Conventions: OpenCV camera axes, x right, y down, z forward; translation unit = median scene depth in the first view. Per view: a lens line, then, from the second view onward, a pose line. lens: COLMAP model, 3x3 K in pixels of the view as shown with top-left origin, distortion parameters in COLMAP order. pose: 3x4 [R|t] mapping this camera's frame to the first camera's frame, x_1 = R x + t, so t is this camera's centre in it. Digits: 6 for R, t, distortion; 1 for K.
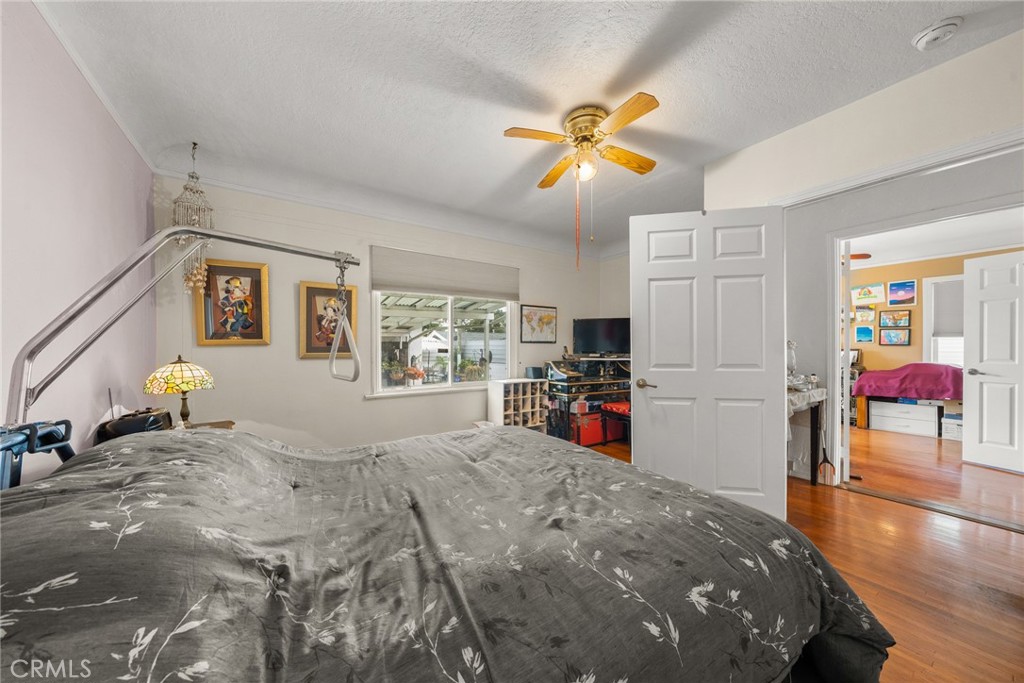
lens RADIAL K [[349.7, 0, 509.3], [0, 349.7, 348.7], [0, 0, 1]] dist [-0.000645, -0.000004]
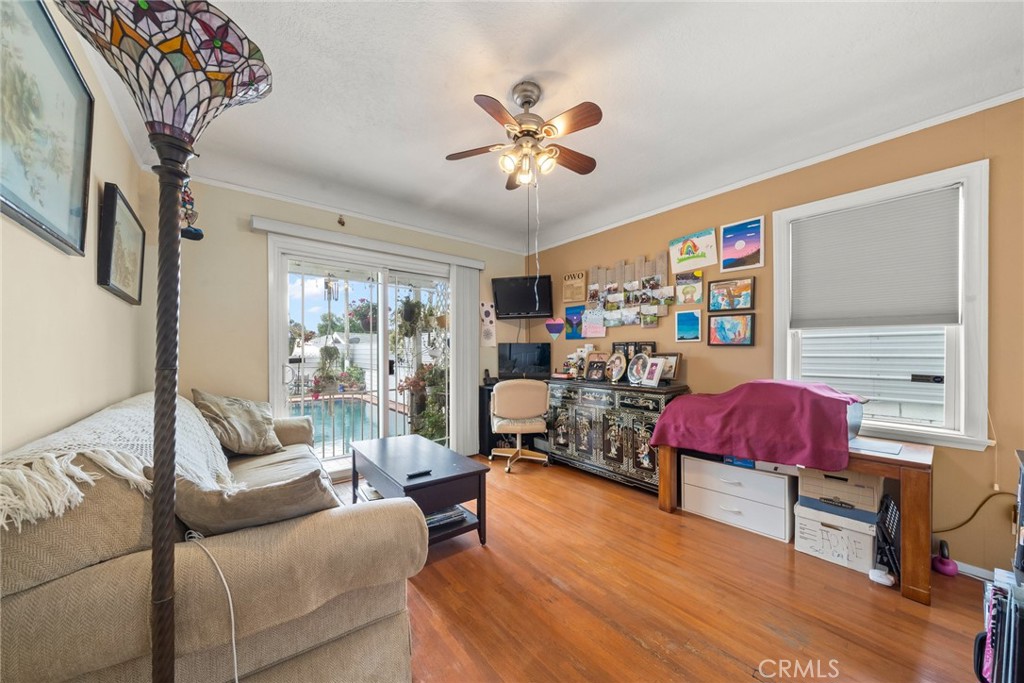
lens RADIAL K [[357.4, 0, 505.0], [0, 357.4, 351.9], [0, 0, 1]] dist [-0.000051, -0.000022]
pose [[0.995962, 0.001426, 0.089768, 0.682940], [-0.001093, 0.999992, -0.003752, 0.001655], [-0.089772, 0.003639, 0.995956, 0.473884]]
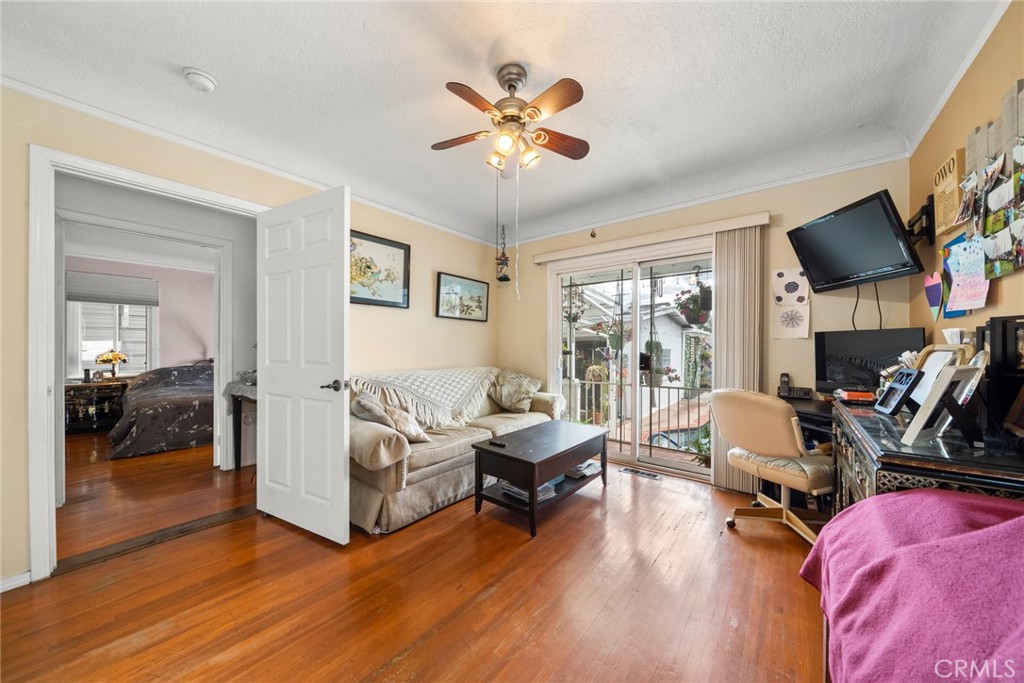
lens RADIAL K [[345.0, 0, 500.4], [0, 345.0, 347.3], [0, 0, 1]] dist [-0.005091, -0.000066]
pose [[0.295307, 0.006491, -0.955380, 7.178703], [-0.004577, 0.999975, 0.005380, -0.043953], [0.955392, 0.002784, 0.295329, 4.837123]]
